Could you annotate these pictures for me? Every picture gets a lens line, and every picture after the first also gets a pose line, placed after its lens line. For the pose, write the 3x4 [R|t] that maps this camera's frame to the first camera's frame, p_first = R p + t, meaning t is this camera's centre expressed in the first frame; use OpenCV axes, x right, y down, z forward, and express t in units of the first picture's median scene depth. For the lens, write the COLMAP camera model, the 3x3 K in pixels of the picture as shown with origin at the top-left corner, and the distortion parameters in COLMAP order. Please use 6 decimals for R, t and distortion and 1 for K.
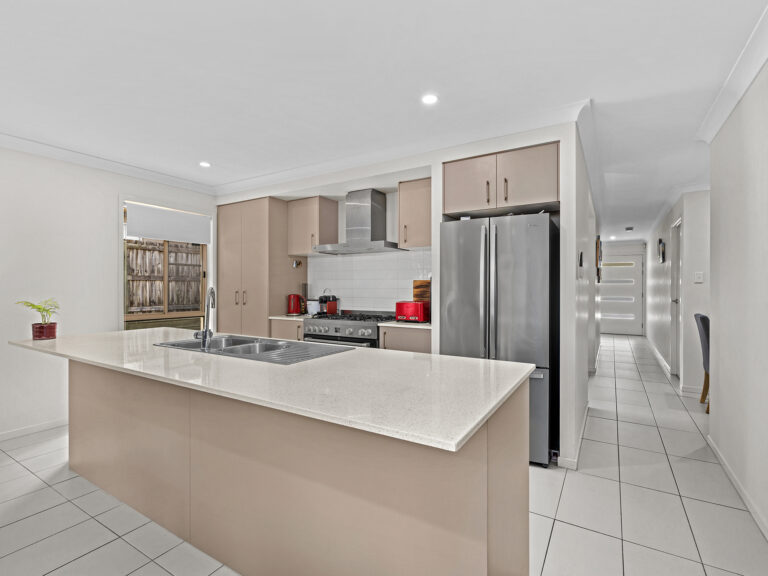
lens RADIAL K [[370.6, 0, 393.6], [0, 370.6, 285.4], [0, 0, 1]] dist [-0.001119, -0.000086]
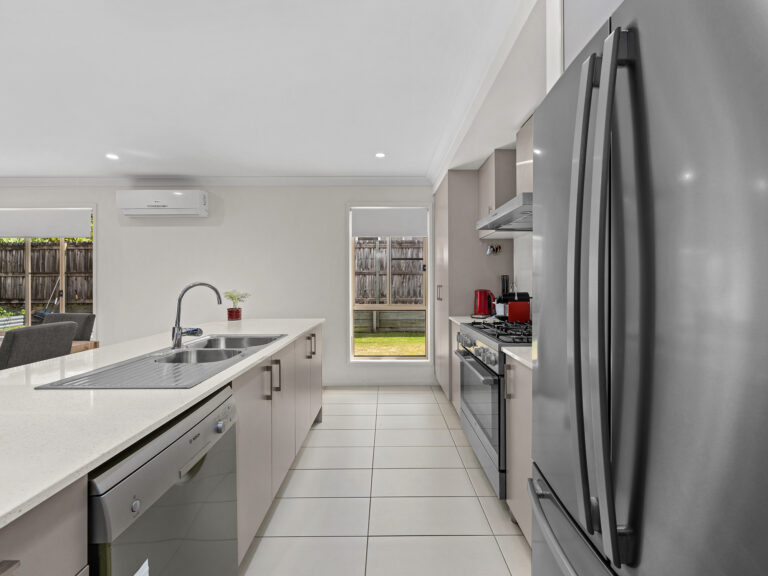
lens RADIAL K [[349.1, 0, 384.3], [0, 349.1, 285.9], [0, 0, 1]] dist [-0.001219, -0.000213]
pose [[0.509191, 0.010389, -0.860591, 0.252064], [0.011532, 0.999755, 0.018891, 0.000355], [0.860576, -0.019543, 0.508946, 0.459407]]
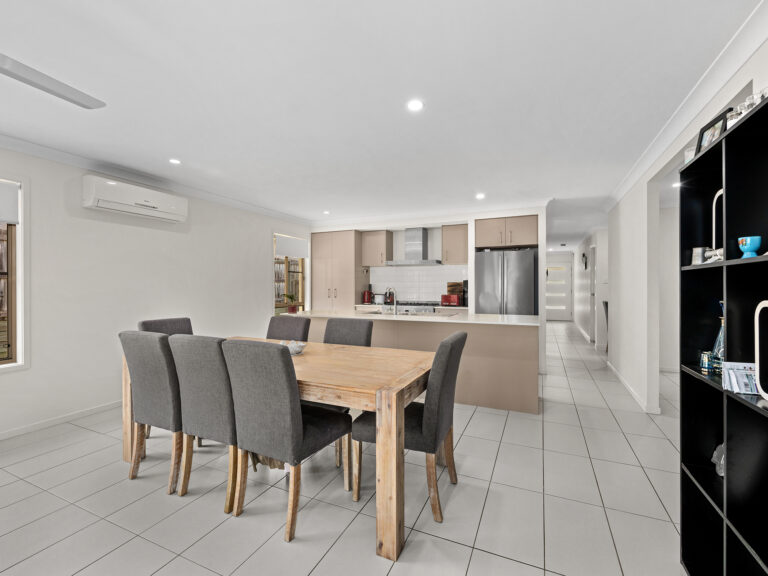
lens RADIAL K [[349.1, 0, 384.3], [0, 349.1, 285.9], [0, 0, 1]] dist [-0.001219, -0.000213]
pose [[0.994300, -0.005009, 0.106505, -0.351596], [0.004625, 0.999982, 0.003852, -0.003607], [-0.106523, -0.003337, 0.994305, -0.482169]]
